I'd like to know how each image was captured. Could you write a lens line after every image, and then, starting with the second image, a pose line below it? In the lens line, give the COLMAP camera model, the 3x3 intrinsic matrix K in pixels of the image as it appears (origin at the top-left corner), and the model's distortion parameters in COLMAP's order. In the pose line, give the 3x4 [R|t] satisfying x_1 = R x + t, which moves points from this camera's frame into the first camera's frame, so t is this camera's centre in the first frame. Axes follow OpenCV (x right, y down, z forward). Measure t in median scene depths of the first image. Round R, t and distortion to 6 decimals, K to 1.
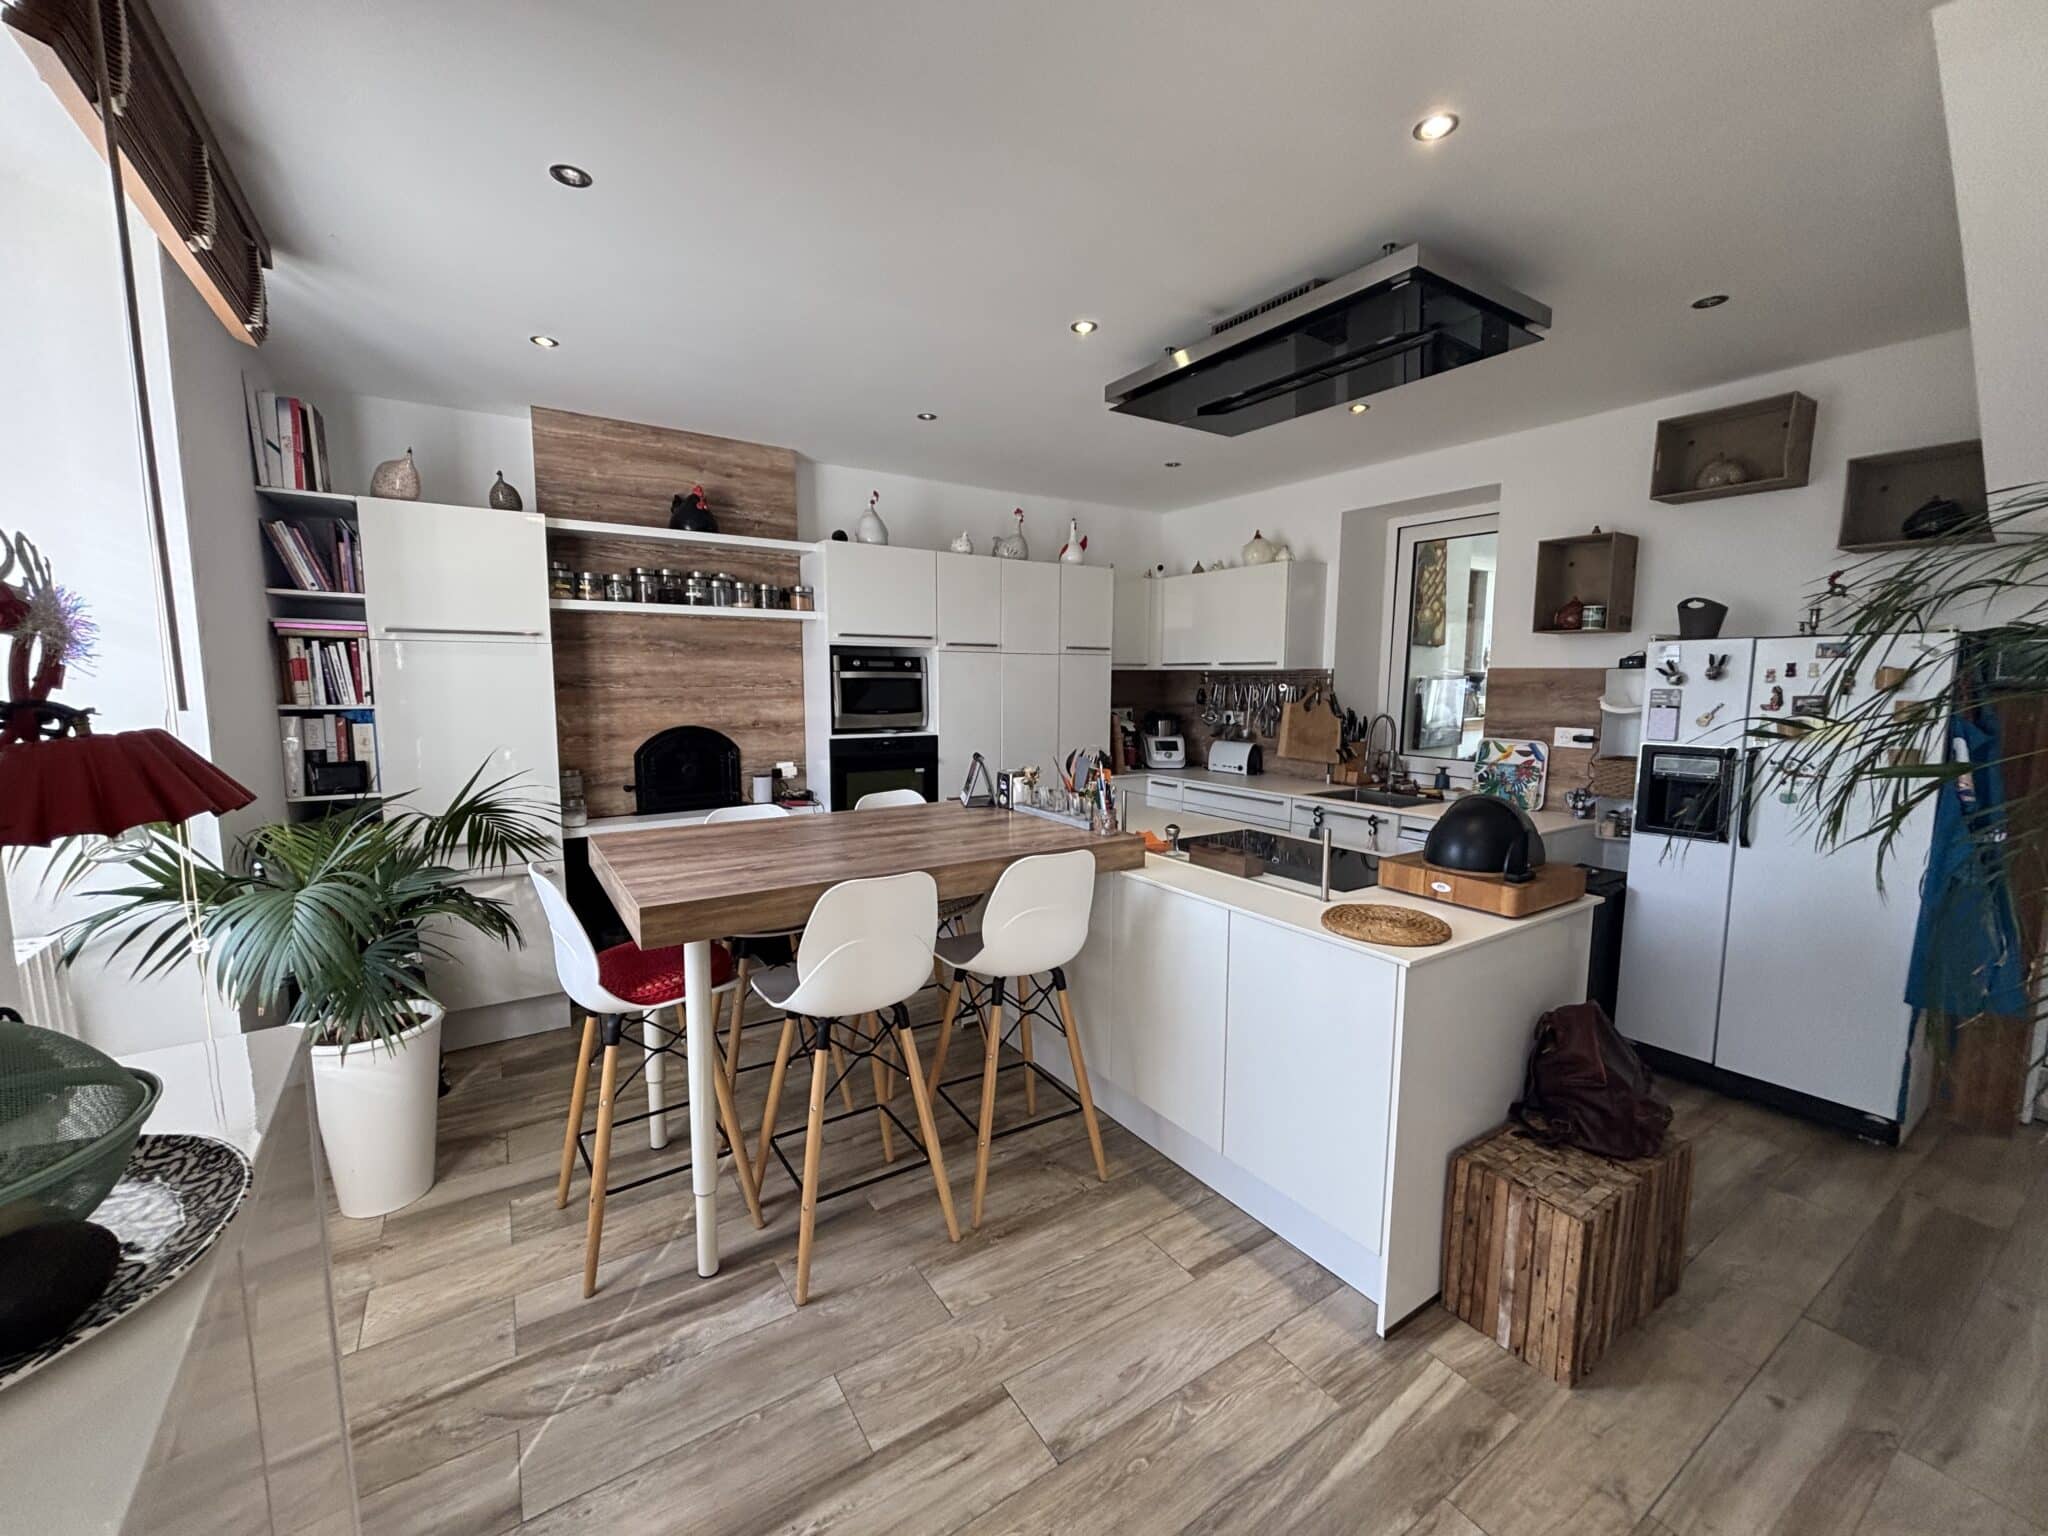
lens RADIAL K [[822.4, 0, 1027.5], [0, 822.4, 762.9], [0, 0, 1]] dist [0.006848, -0.000005]
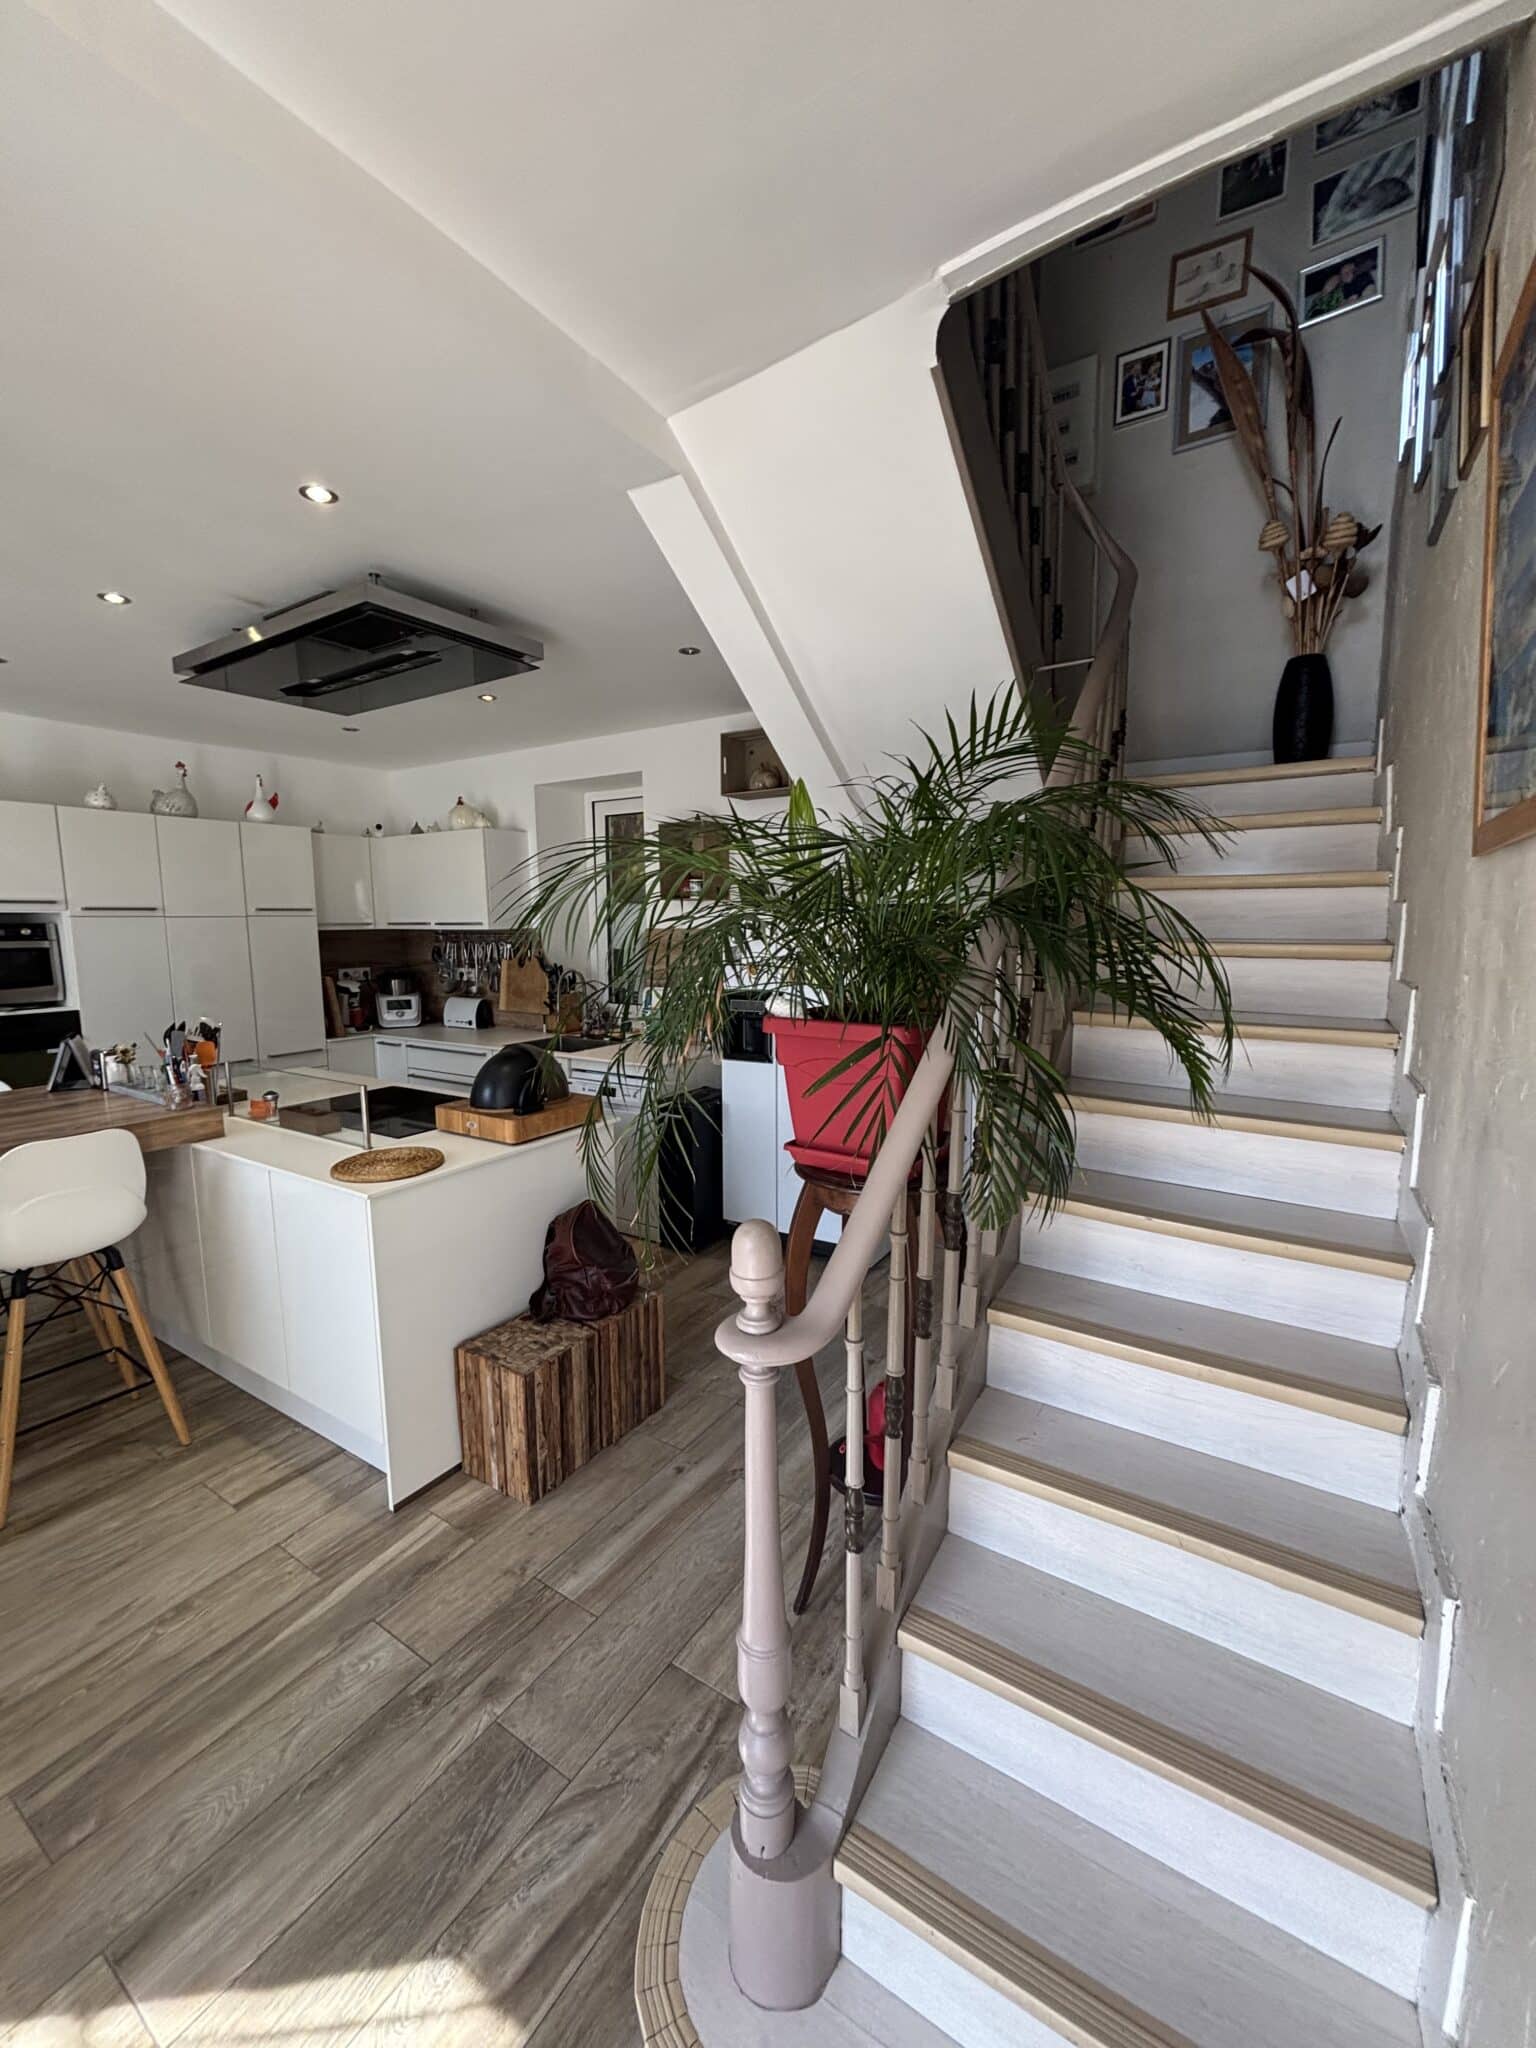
lens RADIAL K [[822.4, 0, 762.0], [0, 822.4, 1020.6], [0, 0, 1]] dist [0.006848, -0.000005]
pose [[0.915287, -0.061457, 0.398087, 0.219757], [0.054852, 0.998103, 0.027971, -0.006186], [-0.399051, -0.003766, 0.916921, -0.135173]]
